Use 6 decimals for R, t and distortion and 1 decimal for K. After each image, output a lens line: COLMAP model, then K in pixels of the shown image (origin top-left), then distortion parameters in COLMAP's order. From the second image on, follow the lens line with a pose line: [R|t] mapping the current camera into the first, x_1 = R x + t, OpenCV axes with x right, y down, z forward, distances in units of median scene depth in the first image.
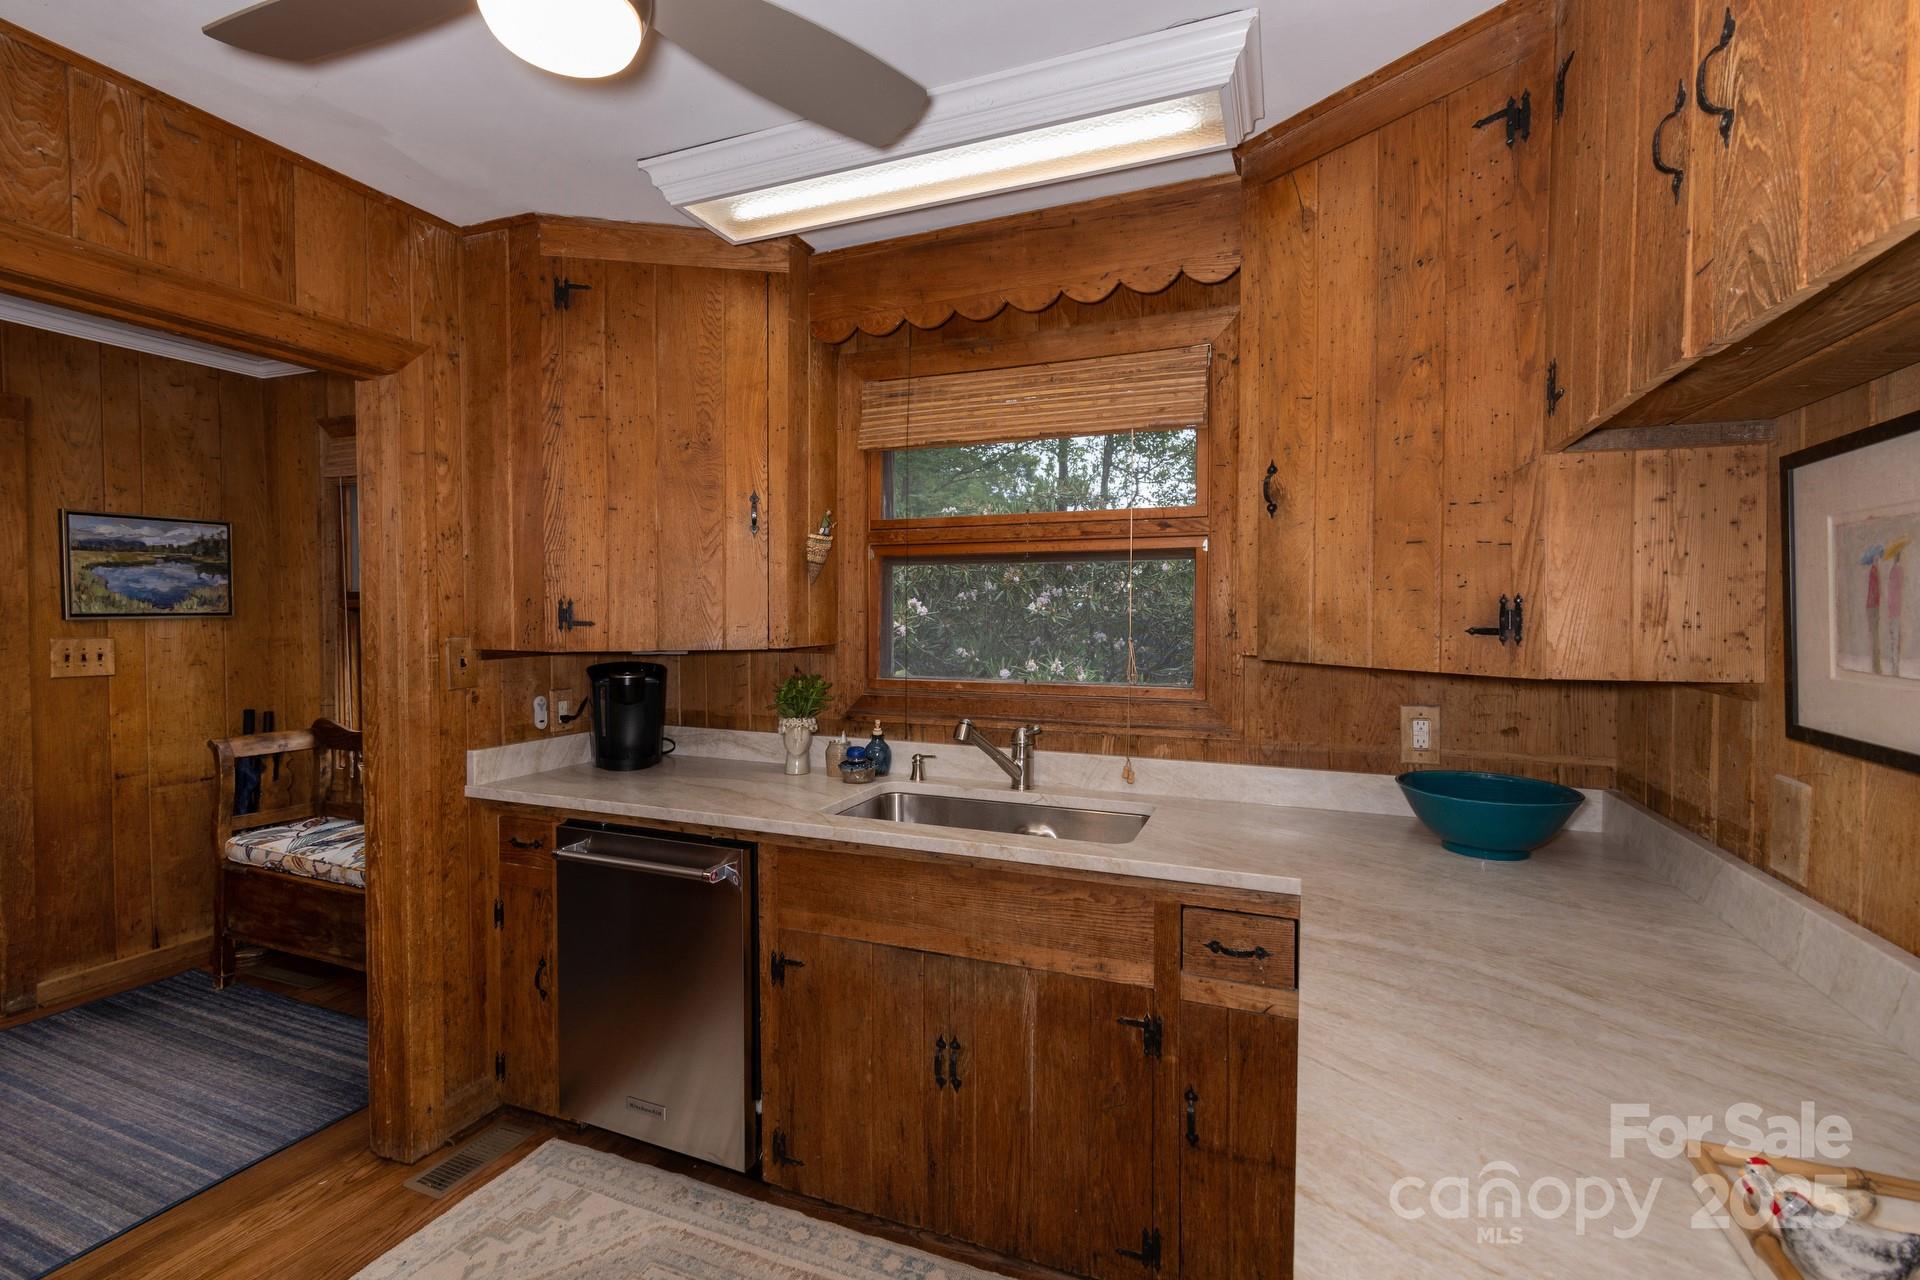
lens RADIAL K [[842.4, 0, 952.8], [0, 842.4, 632.8], [0, 0, 1]] dist [0.002251, 0.000192]
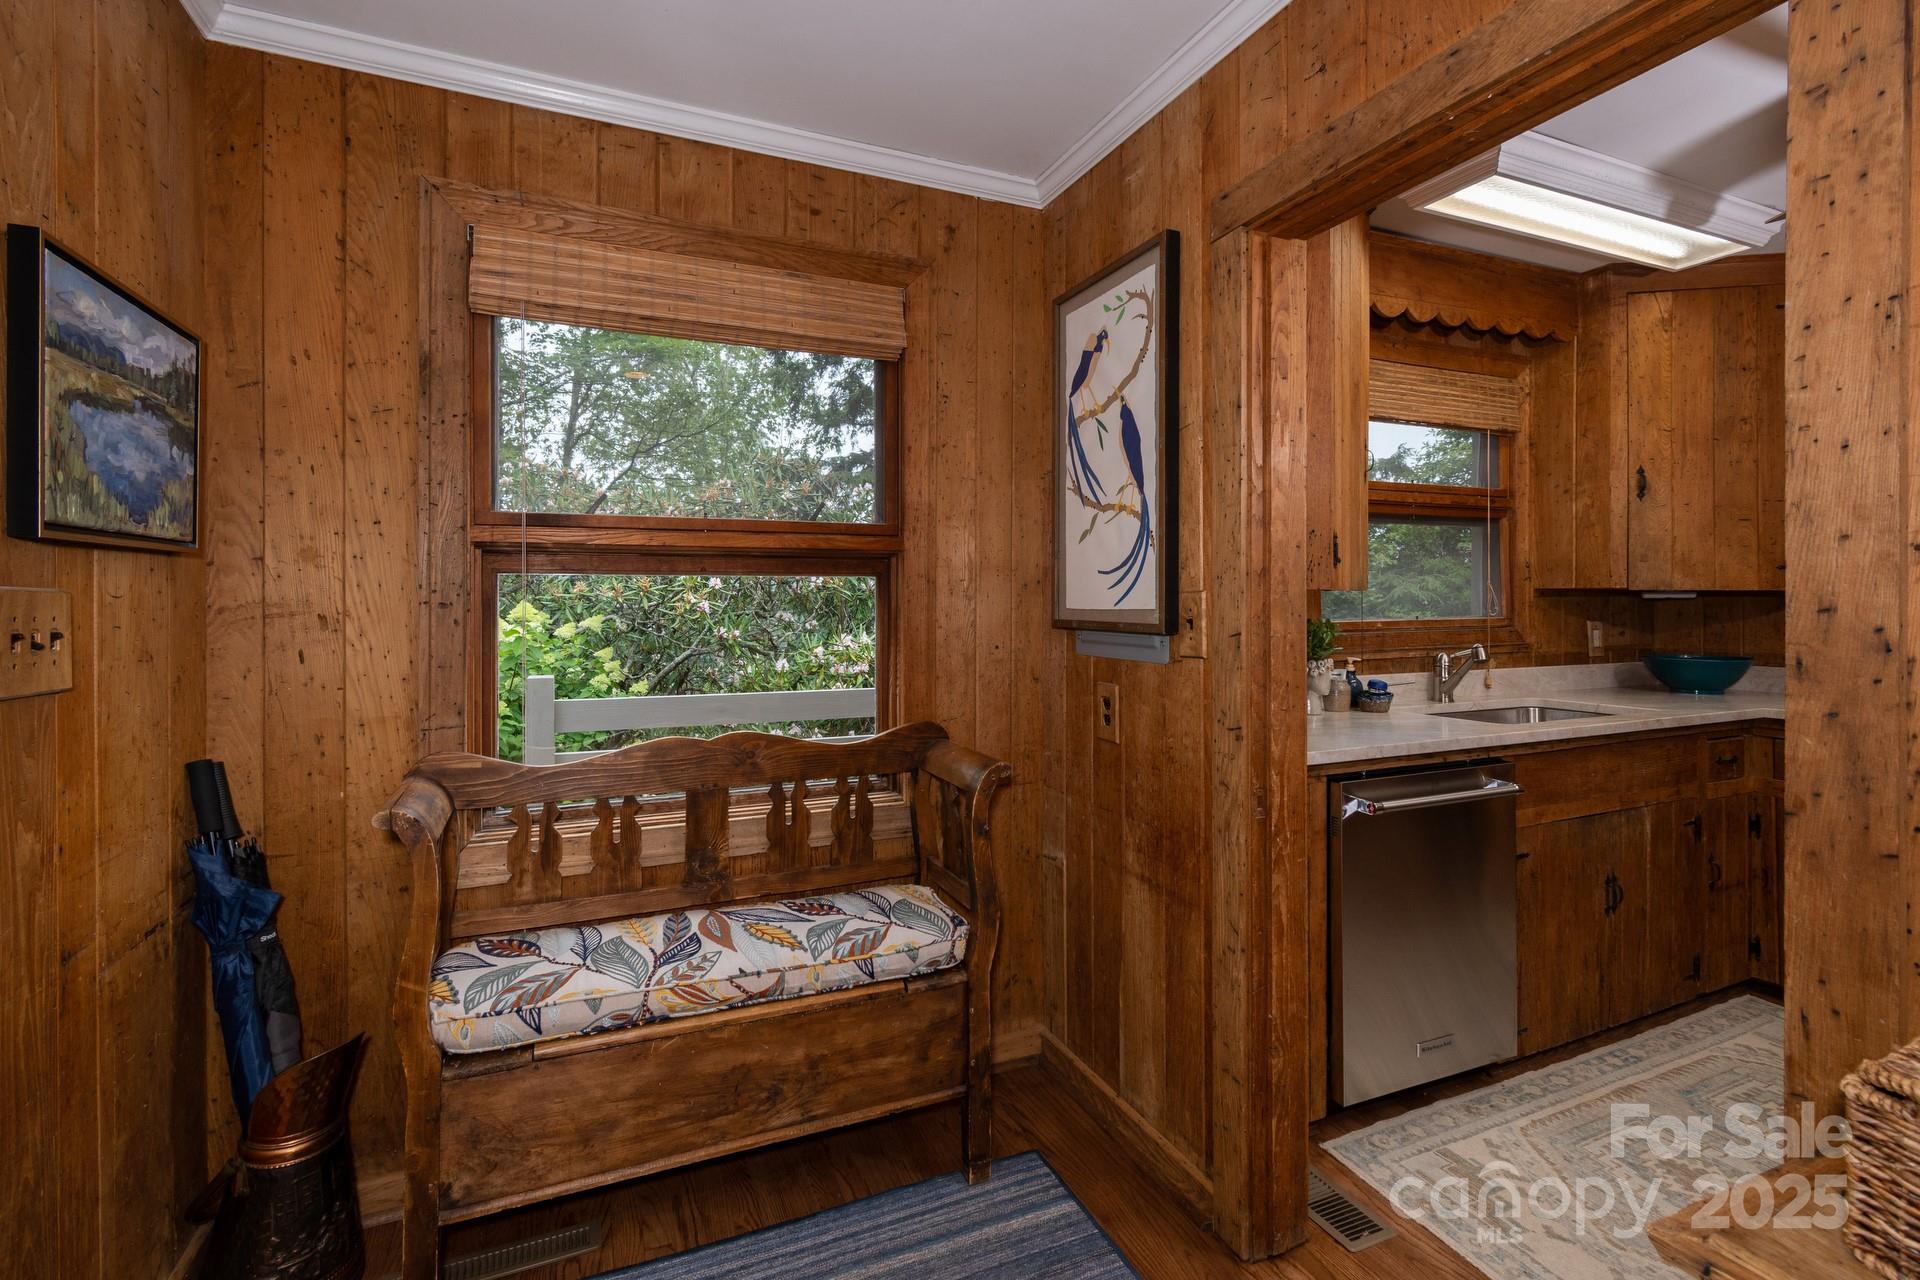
lens RADIAL K [[864.9, 0, 953.9], [0, 864.9, 606.4], [0, 0, 1]] dist [0.001244, -0.000082]
pose [[0.706770, -0.009391, 0.707381, -1.710072], [0.027763, 0.999510, -0.014470, 0.051596], [-0.706899, 0.029865, 0.706684, 0.764625]]
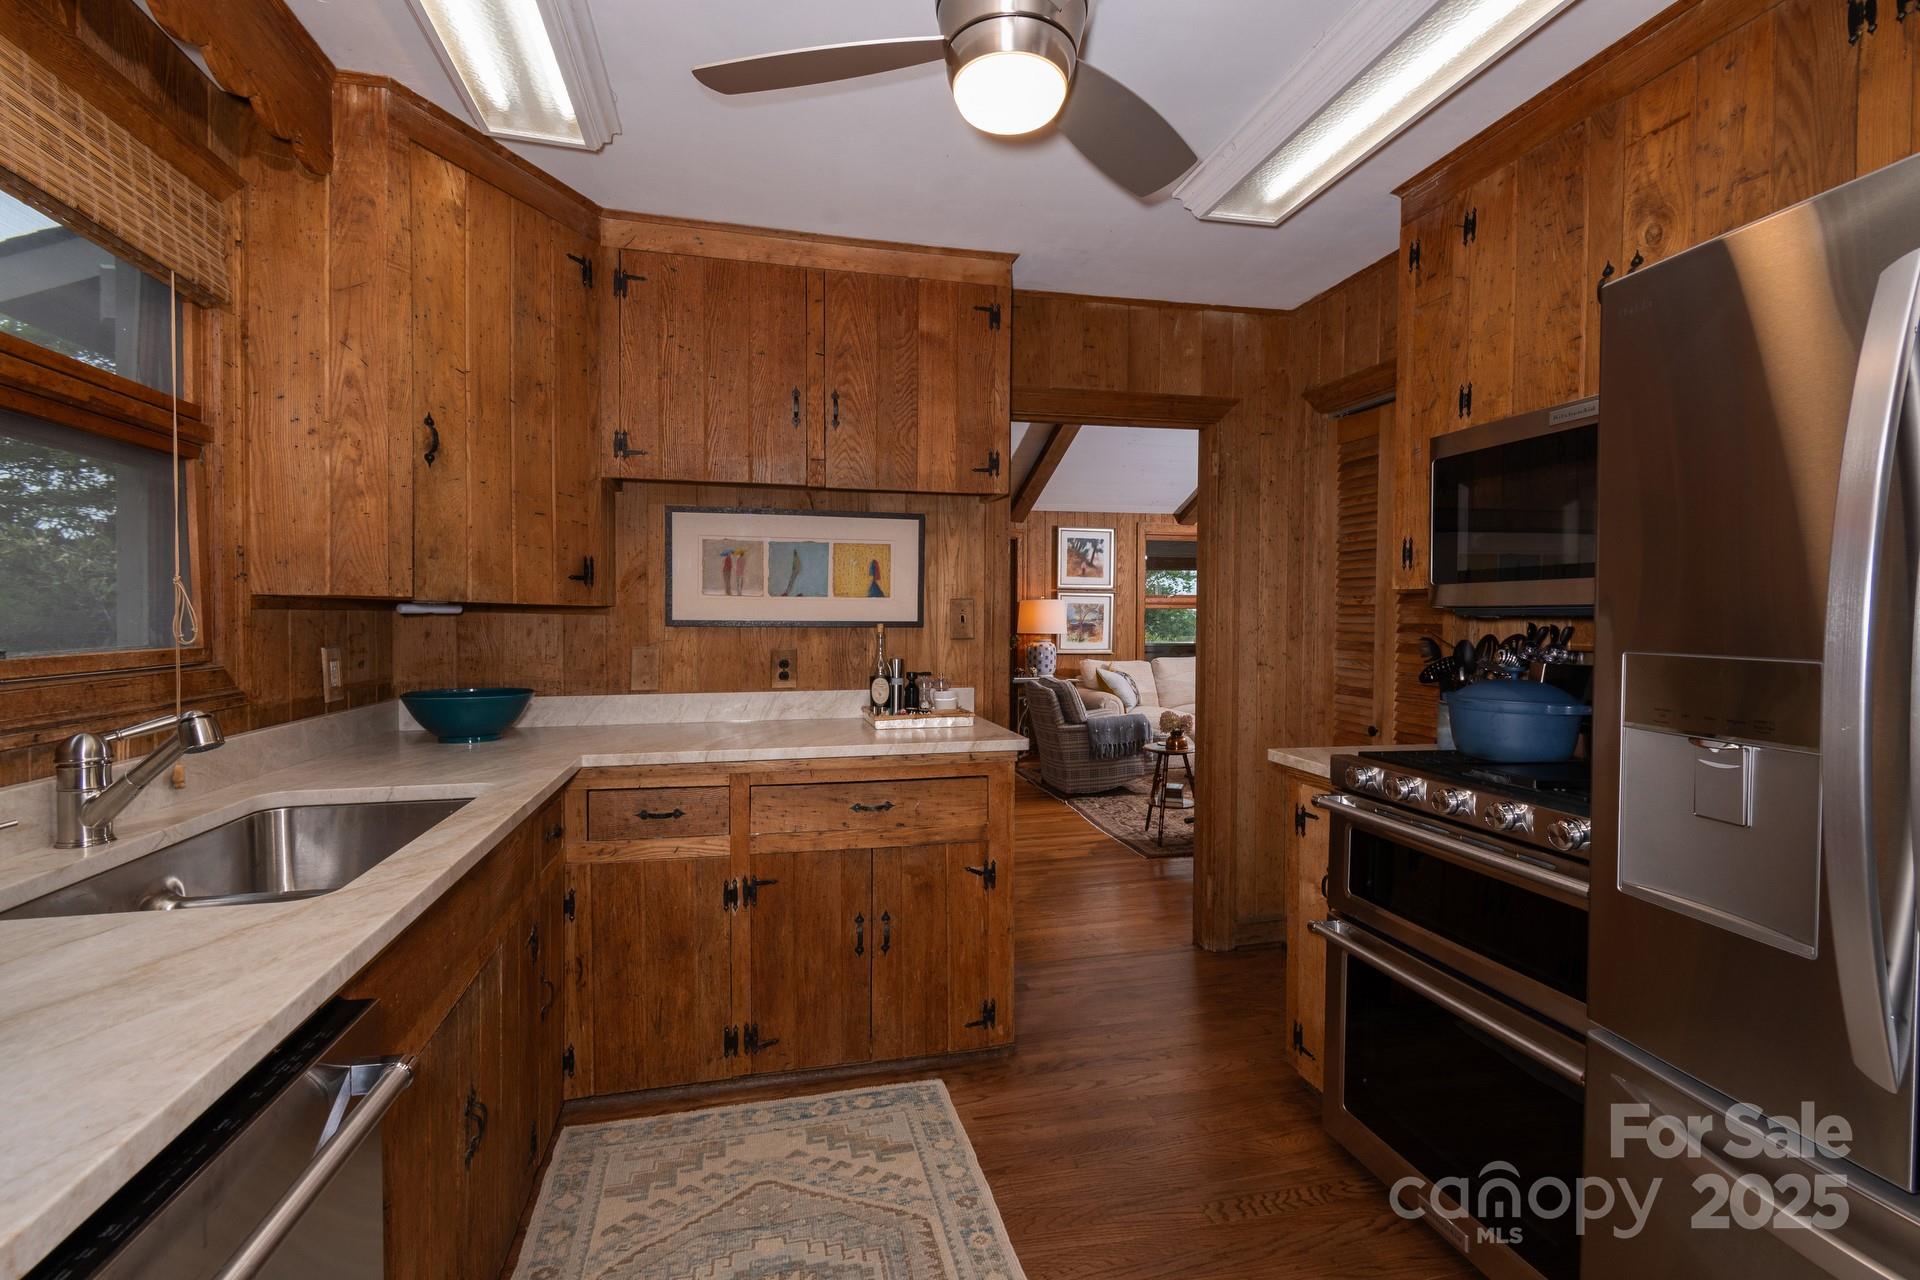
lens RADIAL K [[852.6, 0, 963.8], [0, 852.6, 638.4], [0, 0, 1]] dist [-0.000807, -0.000312]
pose [[-0.592391, -0.025804, 0.805237, -0.892380], [0.014380, 0.998989, 0.042592, 0.044177], [-0.805522, 0.036810, -0.591421, 1.099364]]
